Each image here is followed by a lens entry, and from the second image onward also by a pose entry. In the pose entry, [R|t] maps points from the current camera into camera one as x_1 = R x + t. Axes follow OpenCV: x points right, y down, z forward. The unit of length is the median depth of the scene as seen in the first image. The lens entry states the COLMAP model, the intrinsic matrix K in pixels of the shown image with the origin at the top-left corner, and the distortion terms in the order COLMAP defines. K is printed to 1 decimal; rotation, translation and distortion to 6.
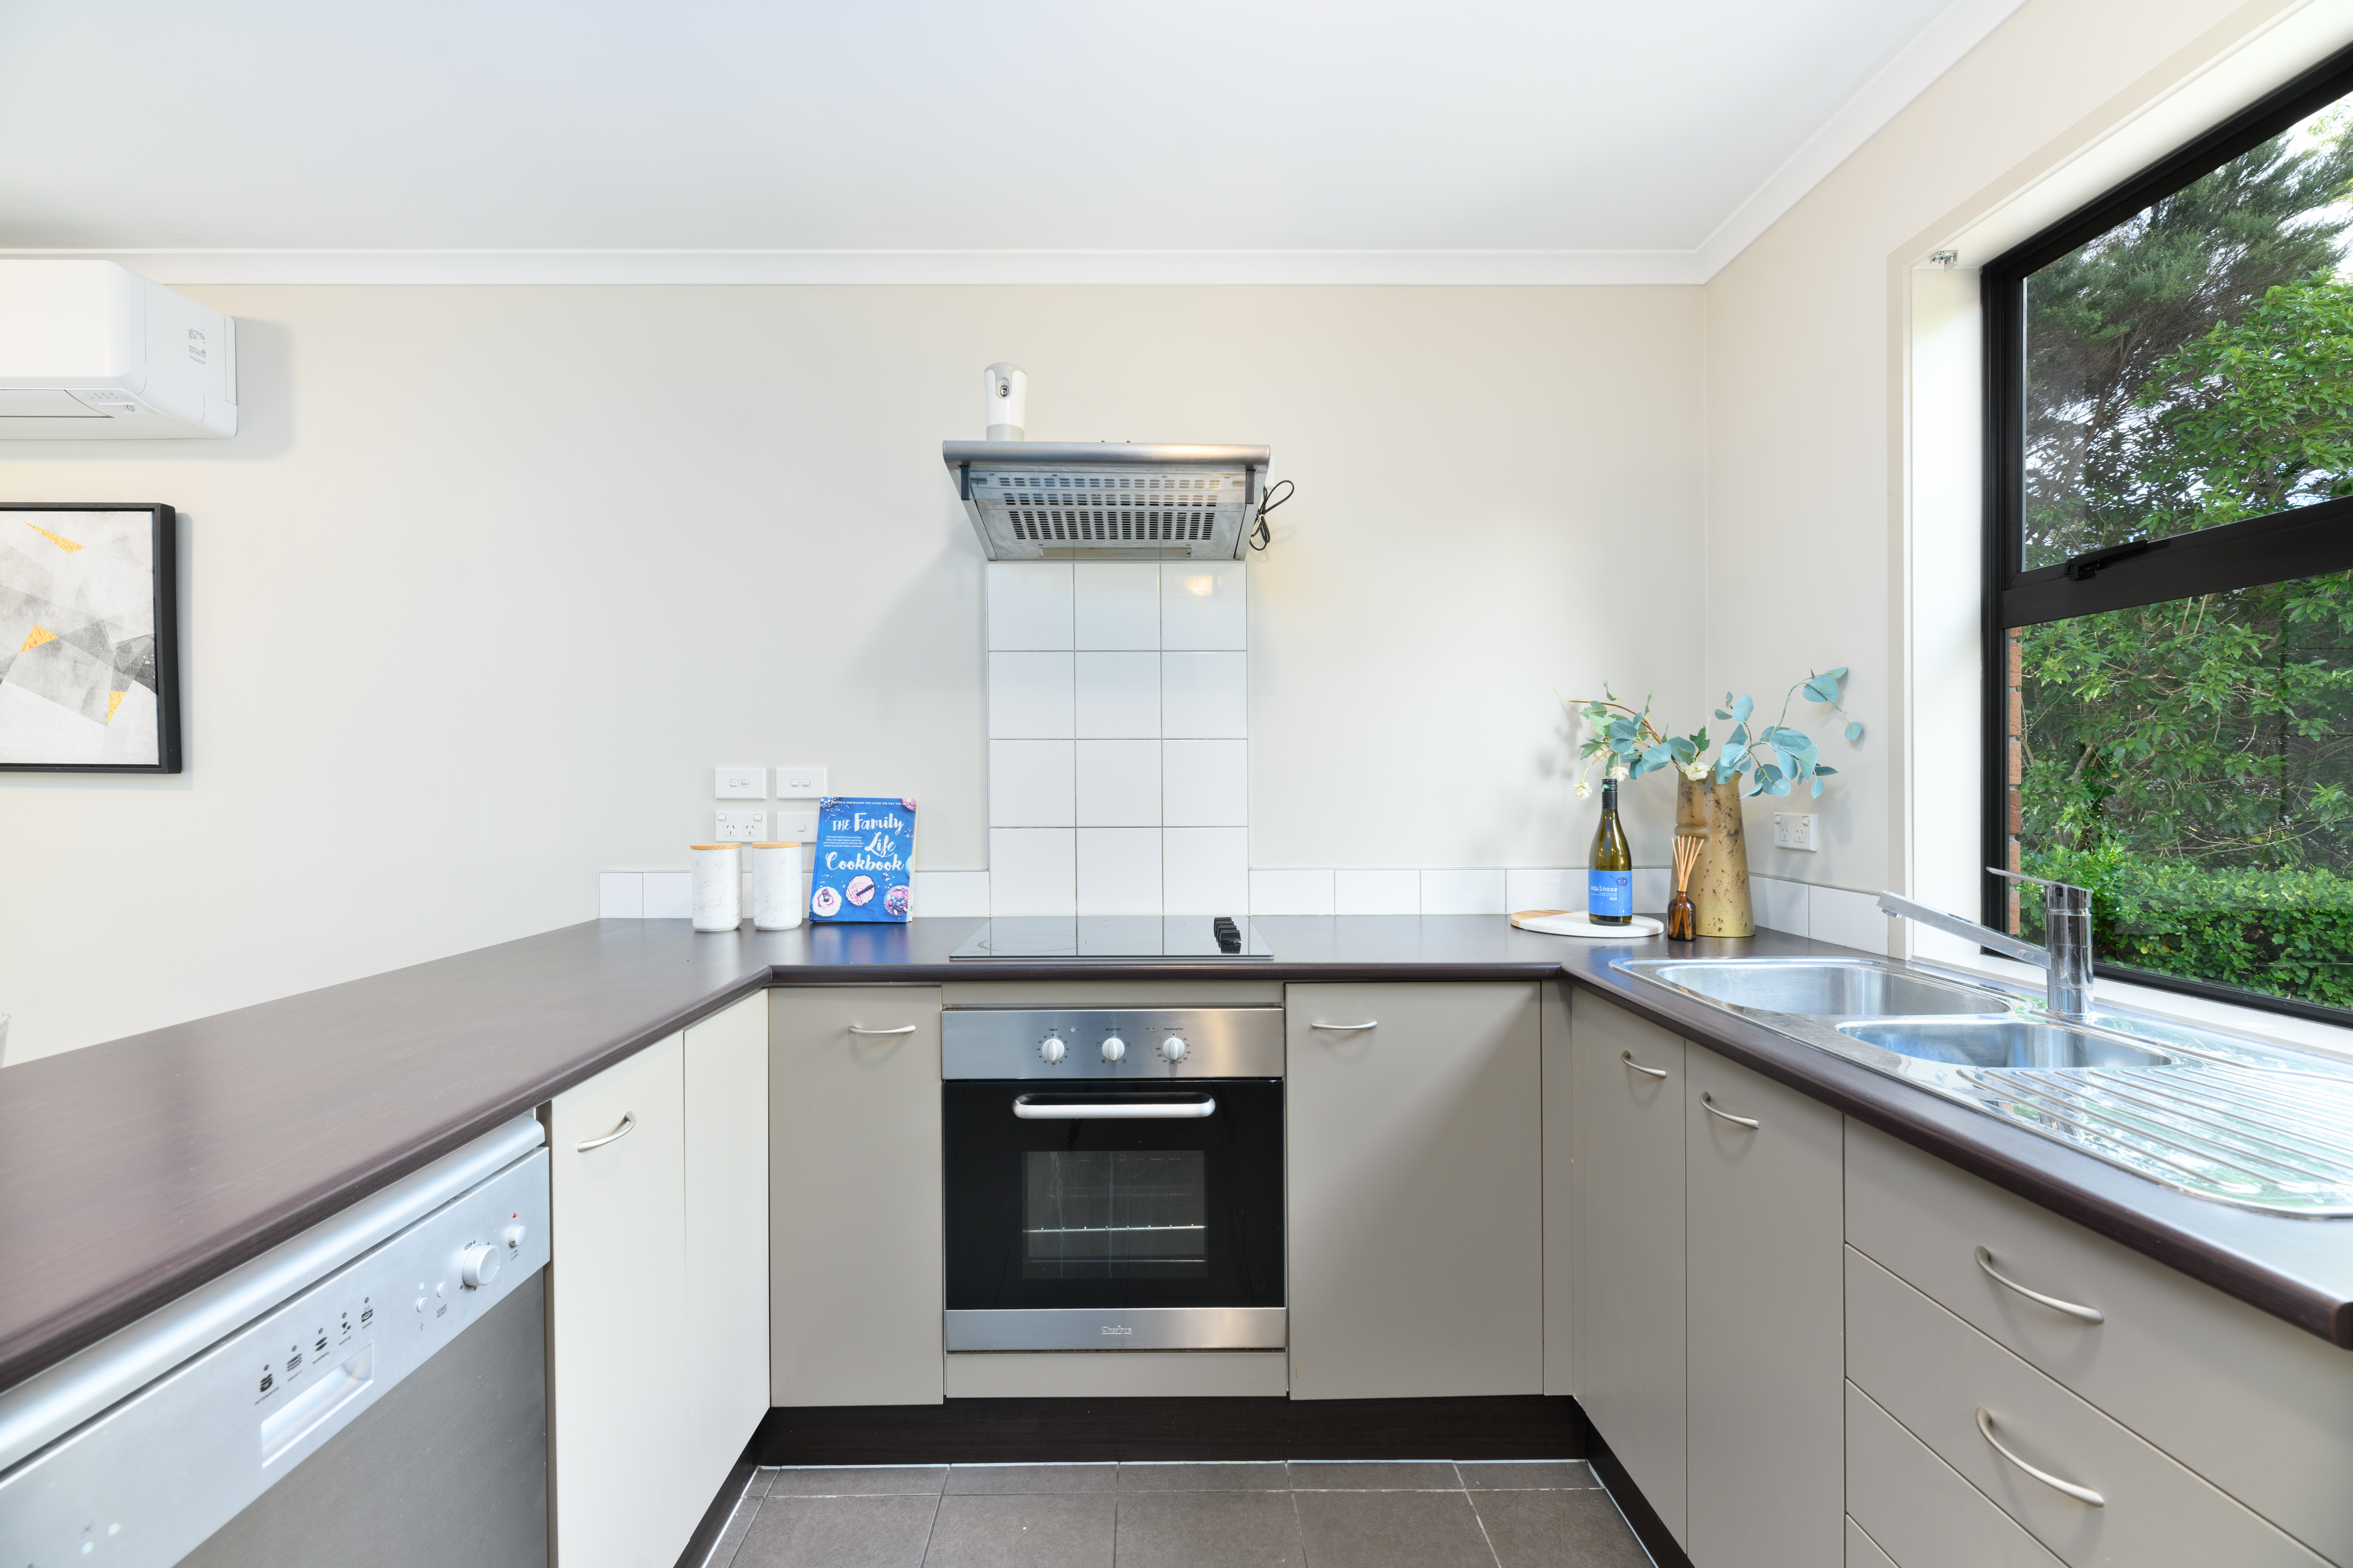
lens RADIAL K [[993.6, 0, 1176.5], [0, 993.6, 784.0], [0, 0, 1]] dist [0.001459, 0.000325]
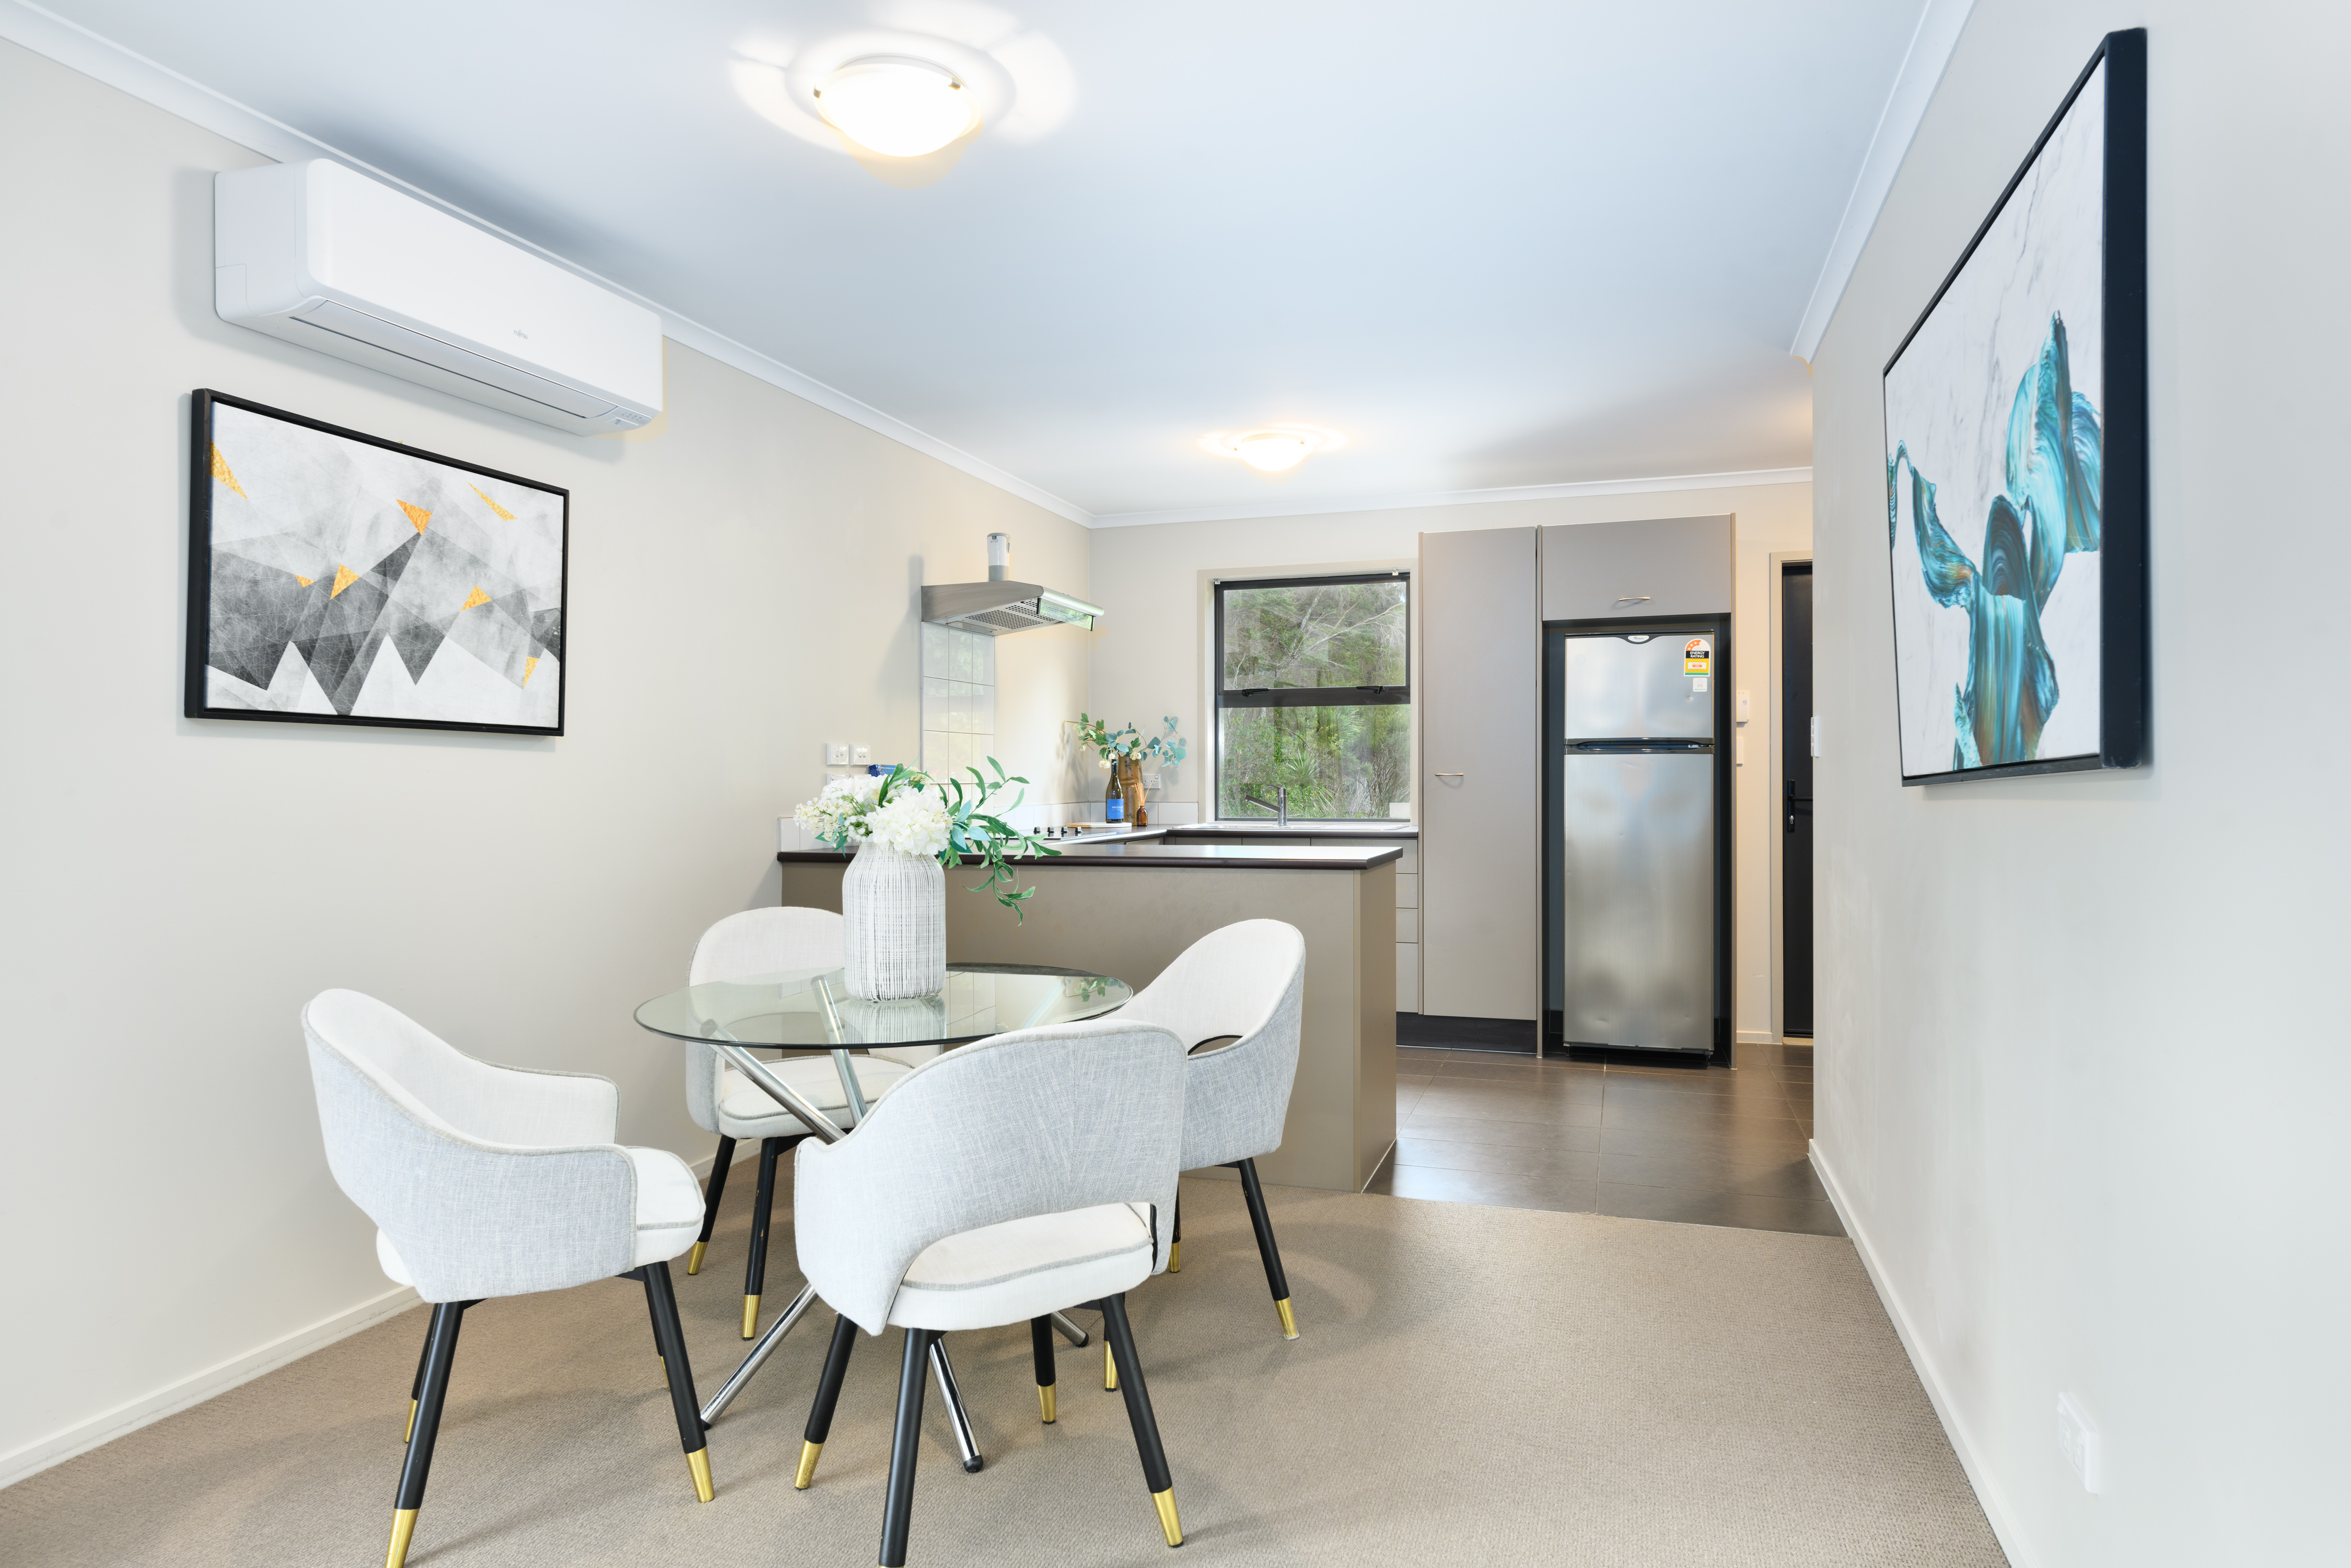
lens RADIAL K [[1366.7, 0, 1167.2], [0, 1366.7, 773.5], [0, 0, 1]] dist [0.001354, 0.000539]
pose [[0.327177, 0.004498, 0.944952, -2.225207], [0.010337, 0.999912, -0.008339, 0.049861], [-0.944906, 0.012497, 0.327102, -0.113879]]
